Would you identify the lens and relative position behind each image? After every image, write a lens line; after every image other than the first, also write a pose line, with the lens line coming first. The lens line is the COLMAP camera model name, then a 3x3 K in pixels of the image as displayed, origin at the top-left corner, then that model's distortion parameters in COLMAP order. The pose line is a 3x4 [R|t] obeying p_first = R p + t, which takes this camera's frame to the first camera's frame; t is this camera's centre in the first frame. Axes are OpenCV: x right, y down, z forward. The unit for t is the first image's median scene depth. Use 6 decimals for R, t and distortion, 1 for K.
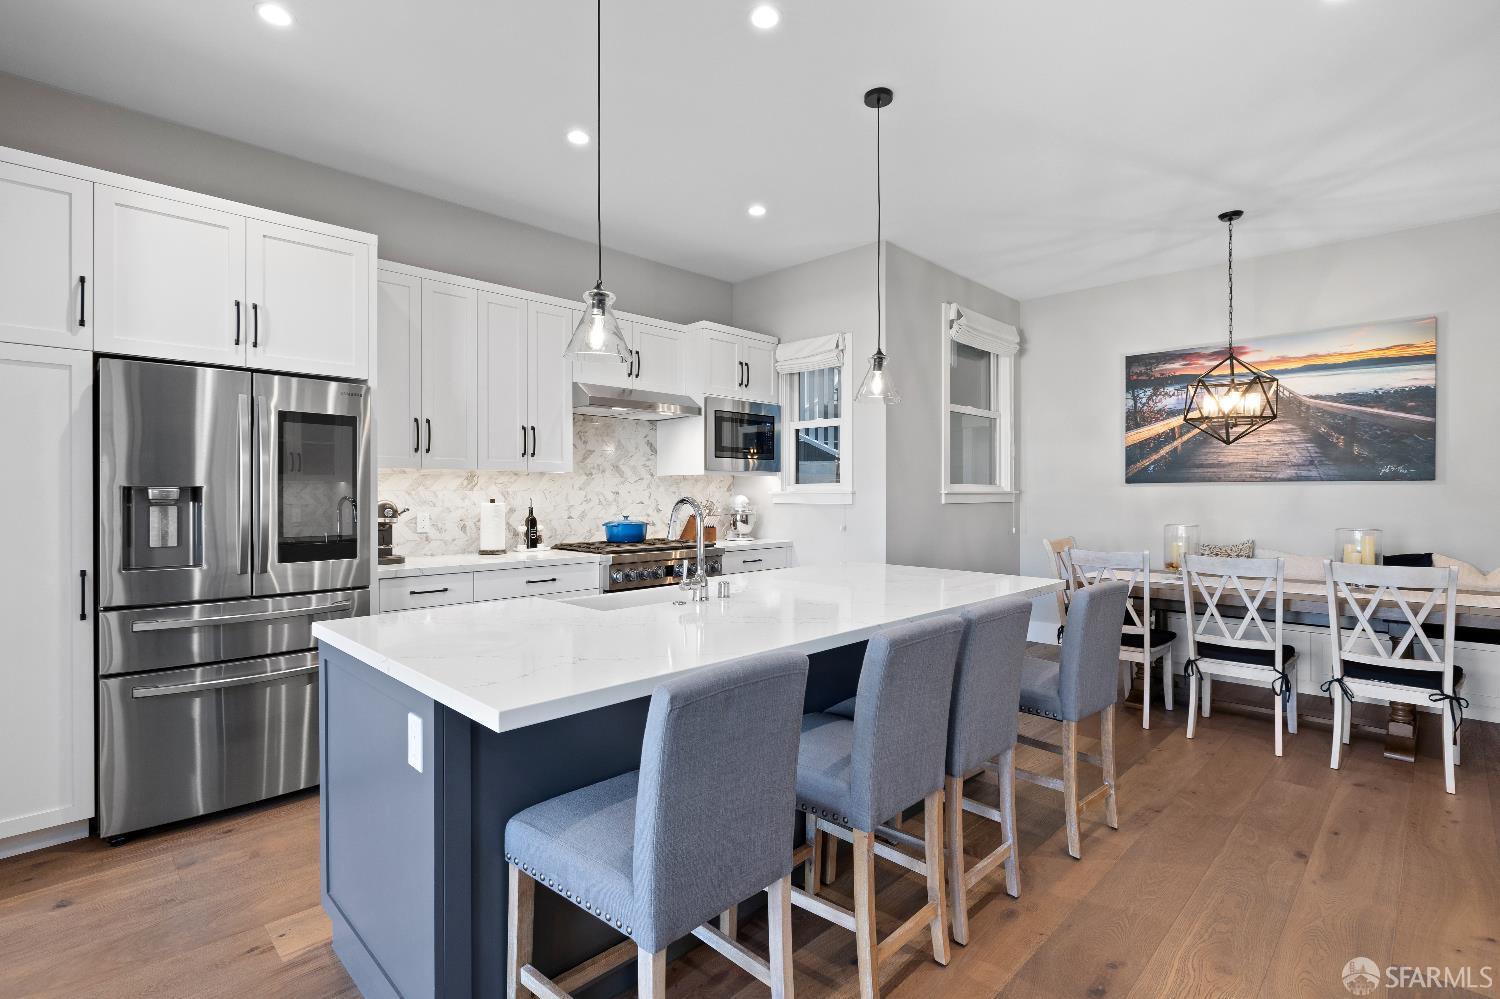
lens RADIAL K [[705.9, 0, 740.0], [0, 705.9, 496.9], [0, 0, 1]] dist [-0.003928, 0.000293]
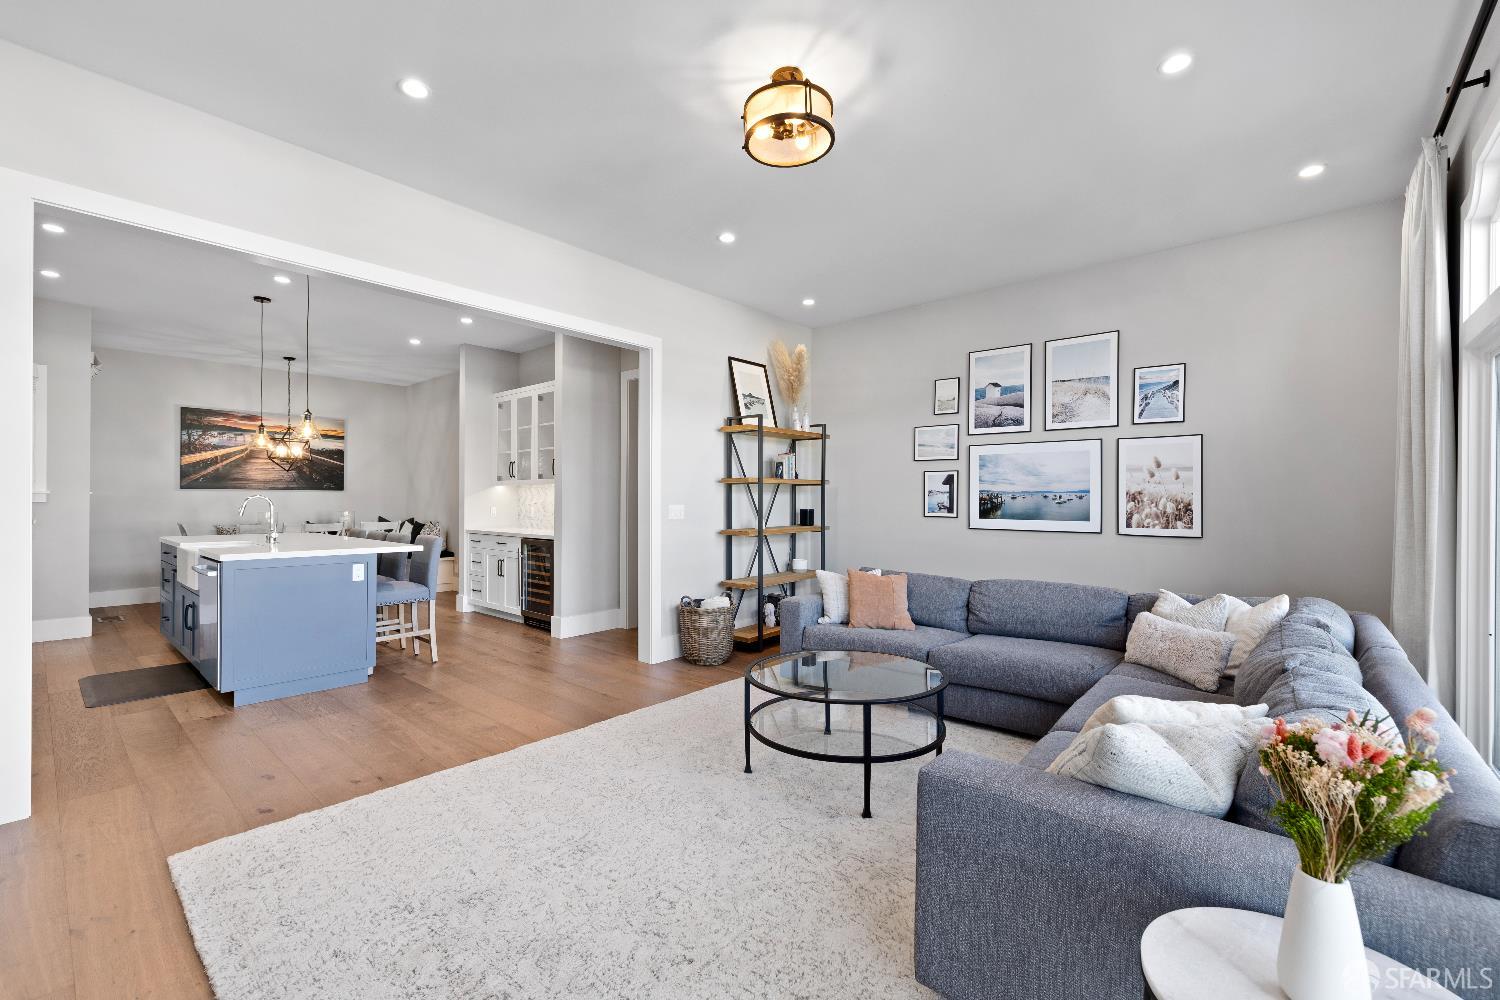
lens RADIAL K [[626.8, 0, 743.8], [0, 626.8, 498.9], [0, 0, 1]] dist [0.000664, 0.000012]
pose [[-0.064719, 0.001552, 0.997902, -1.155967], [0.001735, 0.999997, -0.001443, 0.009110], [-0.997902, 0.001638, -0.064721, -0.182046]]
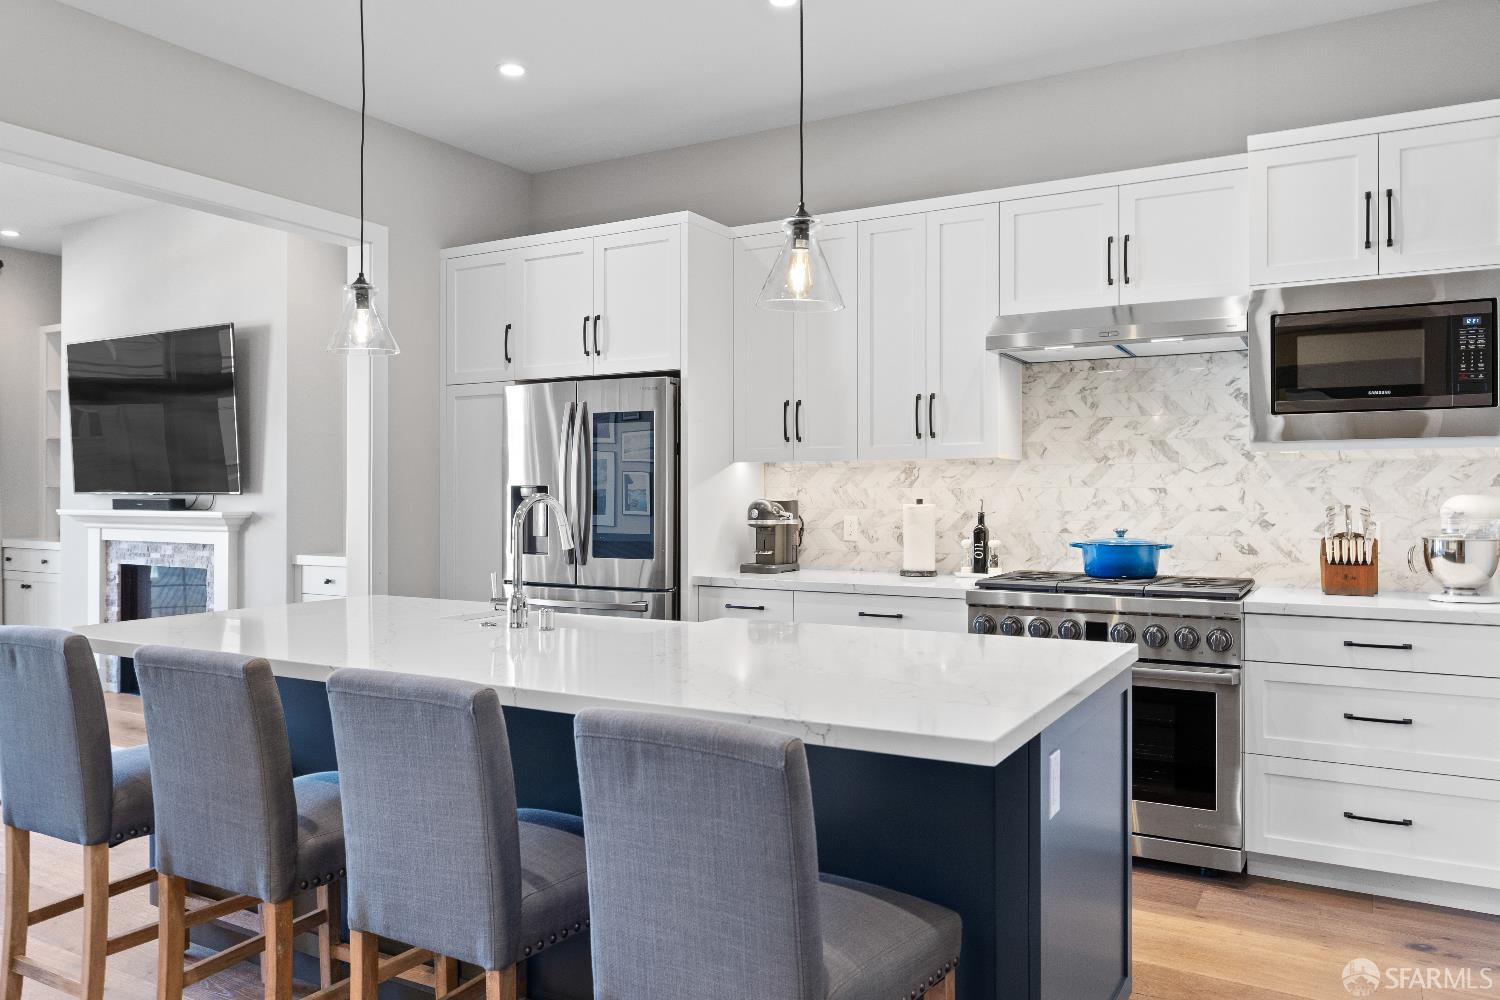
lens RADIAL K [[1078.0, 0, 751.2], [0, 1078.0, 490.0], [0, 0, 1]] dist [-0.007864, -0.002694]
pose [[0.267118, -0.006341, -0.963643, 0.634432], [-0.006477, 0.999944, -0.008376, 0.003805], [0.963642, 0.008479, 0.267062, 0.520649]]
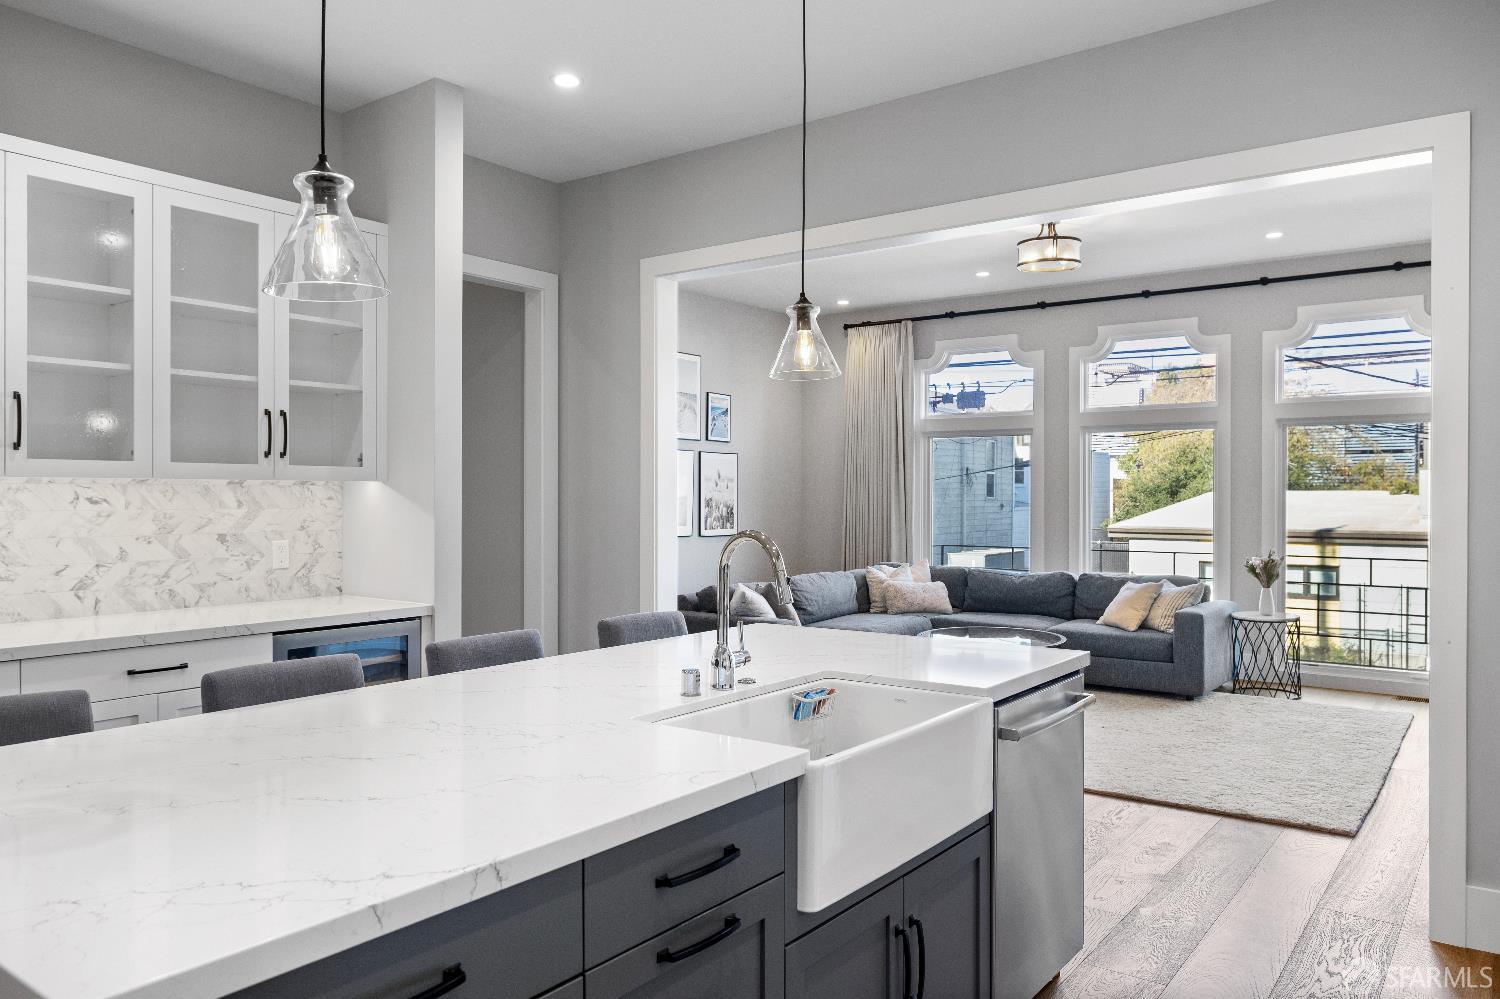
lens RADIAL K [[1062.1, 0, 750.0], [0, 1062.1, 499.5], [0, 0, 1]] dist [0.002758, 0.000667]
pose [[-0.989154, -0.003484, -0.146842, 0.043868], [-0.005110, 0.999930, 0.010695, -0.023311], [0.146794, 0.011329, -0.989102, 1.121142]]
